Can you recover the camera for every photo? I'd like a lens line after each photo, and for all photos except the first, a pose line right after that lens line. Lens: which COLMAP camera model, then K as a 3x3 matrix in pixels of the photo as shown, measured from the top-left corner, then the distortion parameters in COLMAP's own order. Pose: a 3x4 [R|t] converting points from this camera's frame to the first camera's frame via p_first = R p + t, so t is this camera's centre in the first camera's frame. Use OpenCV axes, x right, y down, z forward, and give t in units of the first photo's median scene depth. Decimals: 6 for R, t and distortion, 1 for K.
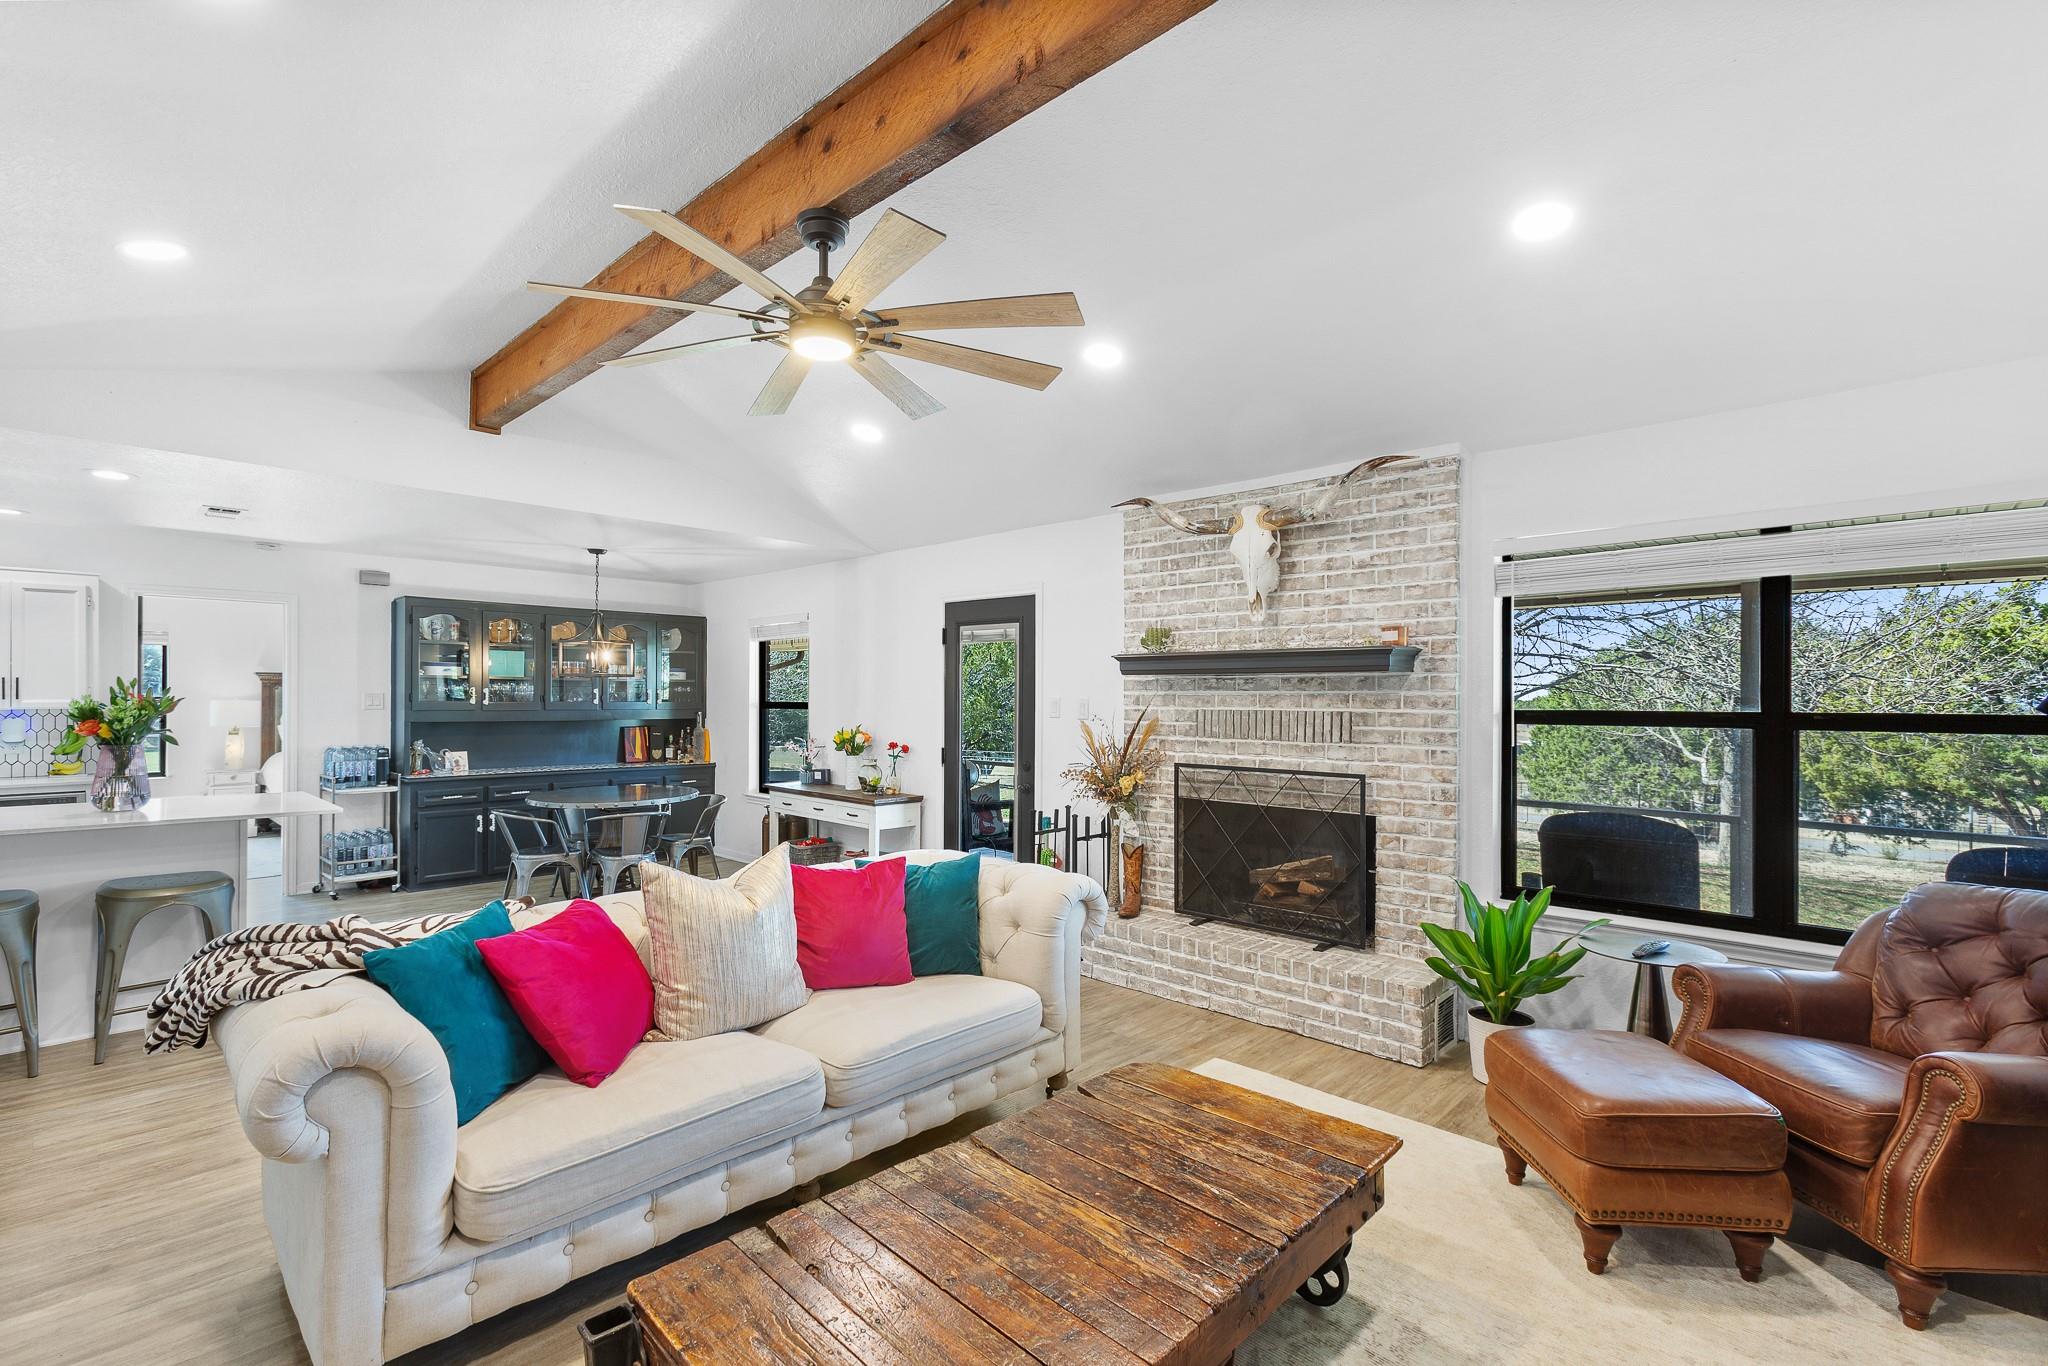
lens RADIAL K [[940.1, 0, 1006.9], [0, 940.1, 698.3], [0, 0, 1]] dist [0.001704, 0.000515]
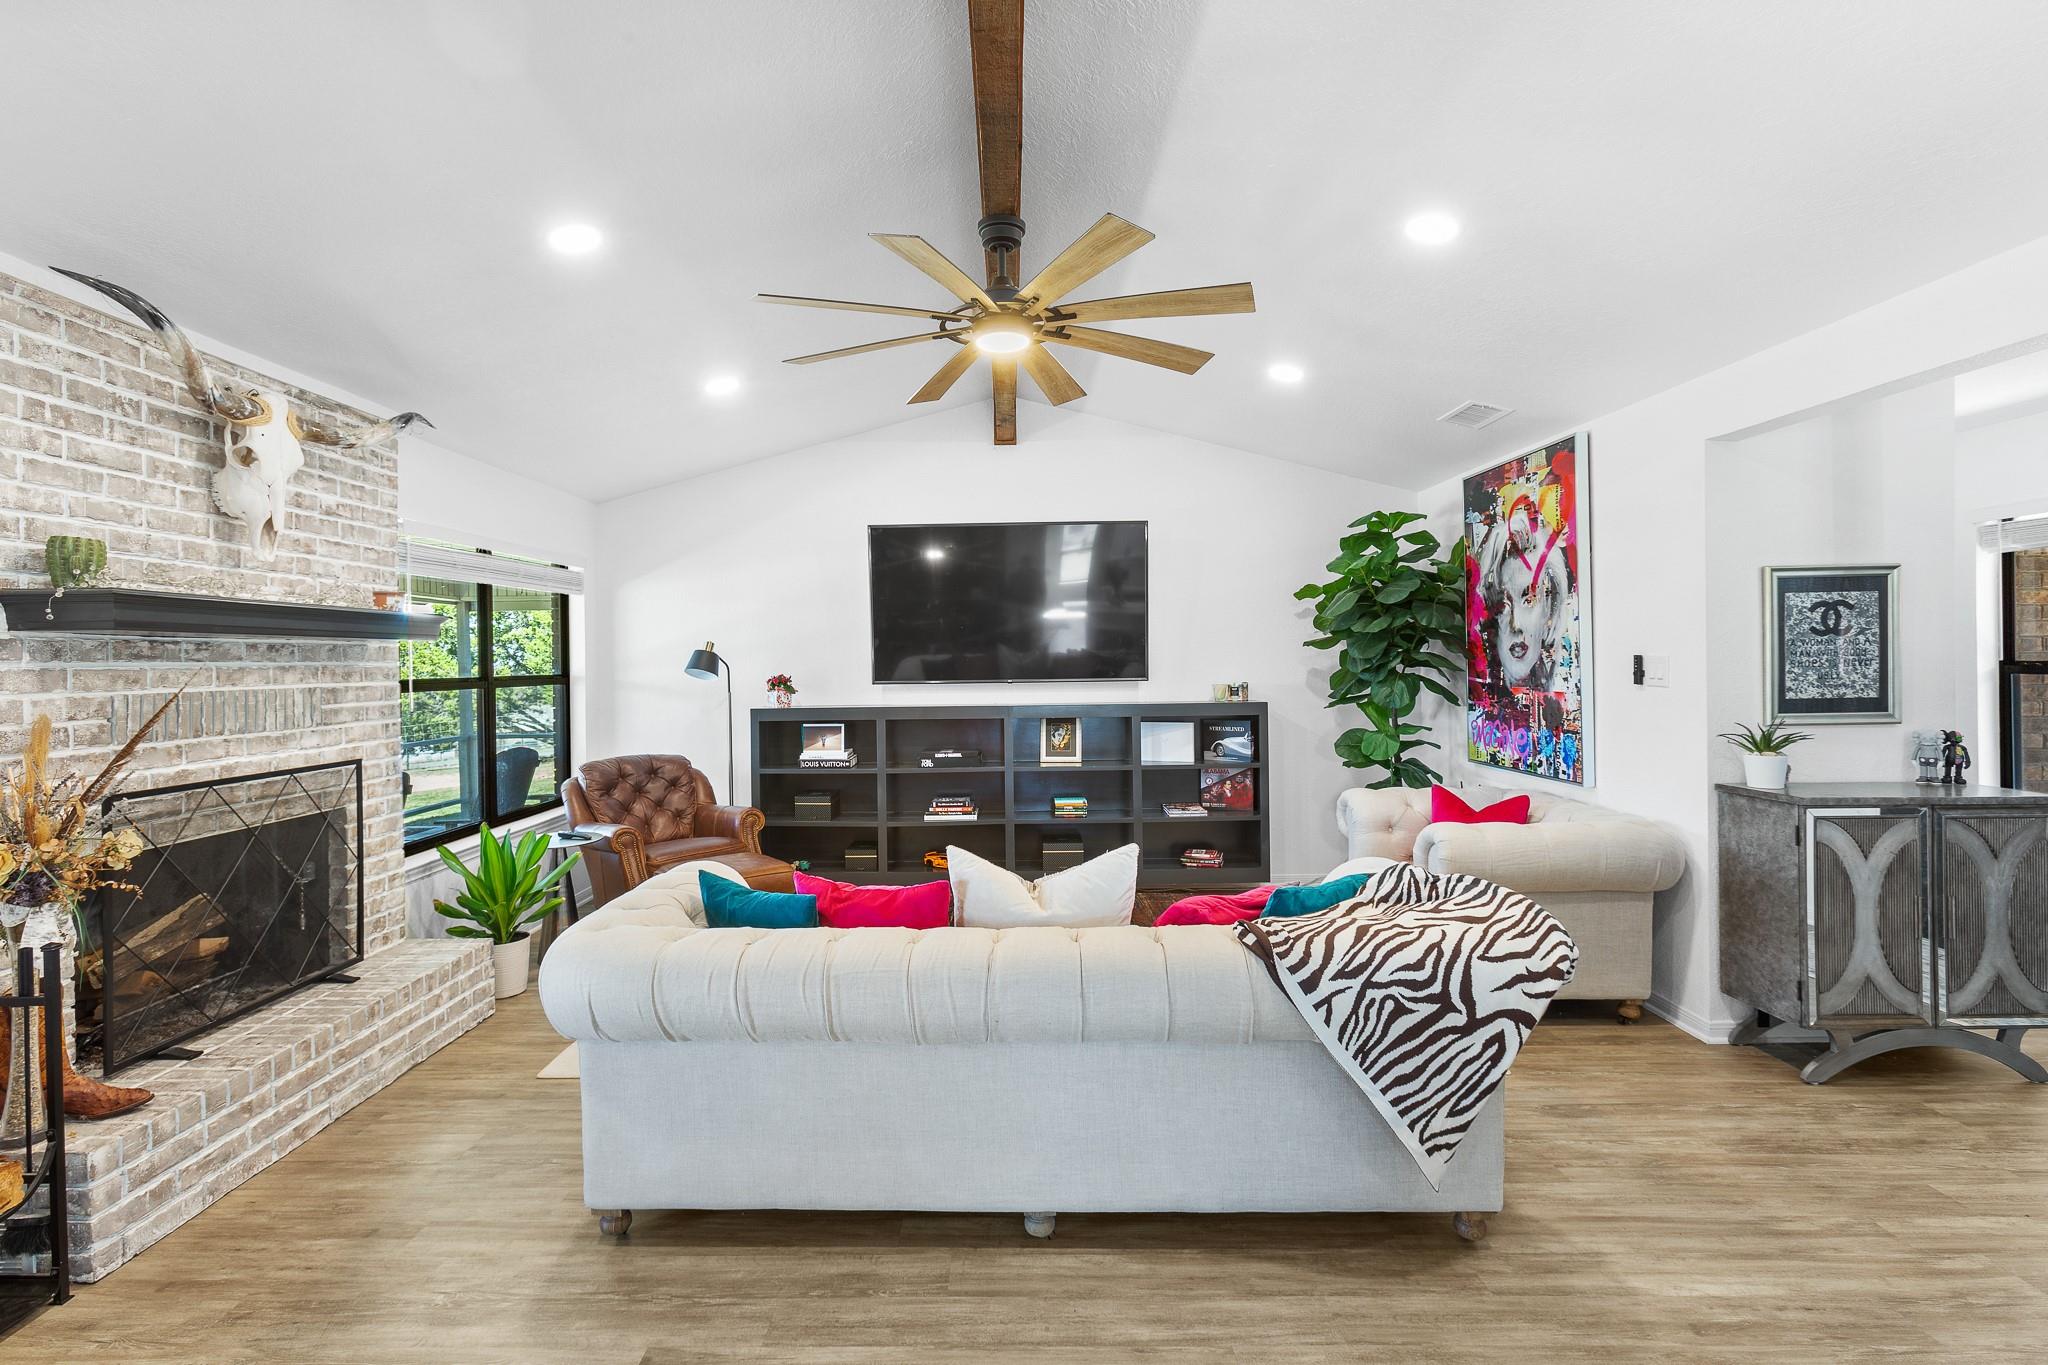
lens RADIAL K [[940.1, 0, 1002.8], [0, 940.1, 667.4], [0, 0, 1]] dist [0.001704, 0.000515]
pose [[-0.692298, -0.000919, 0.721611, -0.573379], [0.010855, 0.999873, 0.011686, -0.005626], [-0.721530, 0.015923, -0.692200, 1.026523]]
